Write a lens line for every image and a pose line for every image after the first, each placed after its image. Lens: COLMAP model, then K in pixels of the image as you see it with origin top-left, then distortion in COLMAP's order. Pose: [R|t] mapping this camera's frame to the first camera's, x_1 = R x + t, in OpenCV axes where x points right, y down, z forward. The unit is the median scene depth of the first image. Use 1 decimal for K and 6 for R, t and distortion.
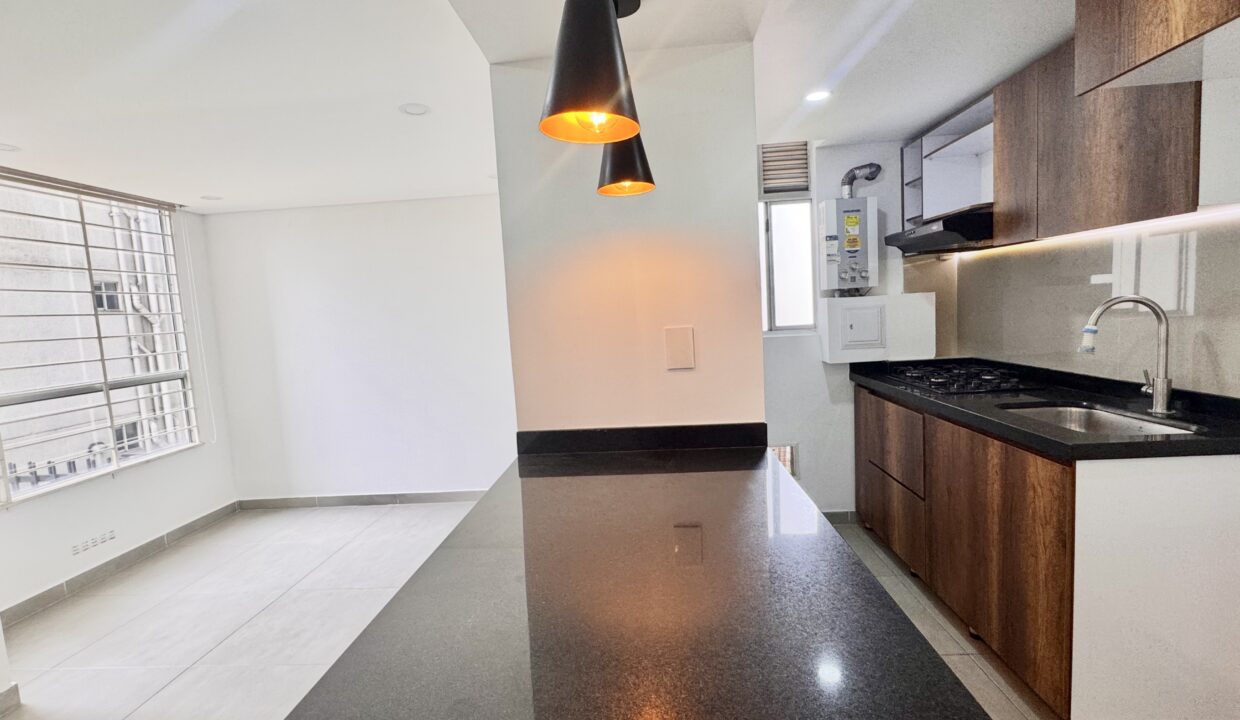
lens RADIAL K [[492.7, 0, 620.0], [0, 492.7, 360.0], [0, 0, 1]] dist [-0.001399, -0.000253]
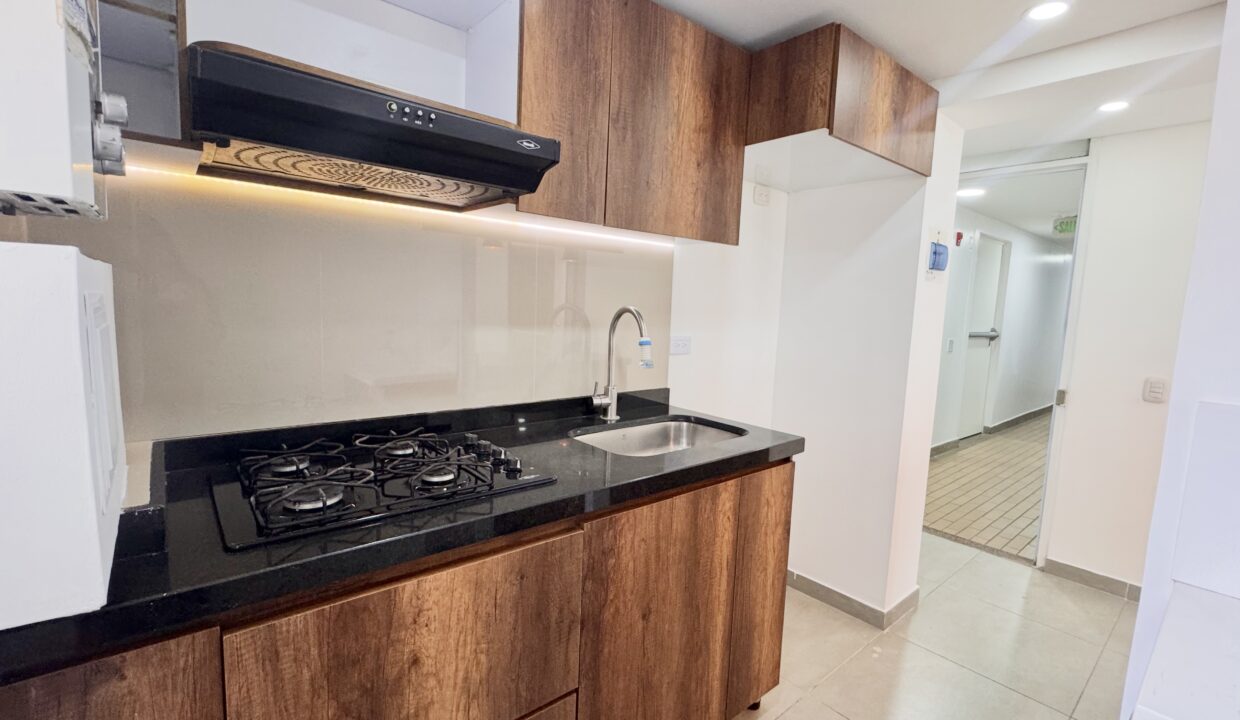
lens RADIAL K [[544.9, 0, 620.0], [0, 544.9, 360.0], [0, 0, 1]] dist [-0.001681, -0.000113]
pose [[-0.702847, -0.040928, 0.710163, 0.273513], [0.074081, 0.988703, 0.130299, -0.169848], [-0.707473, 0.144190, -0.691875, 1.793543]]
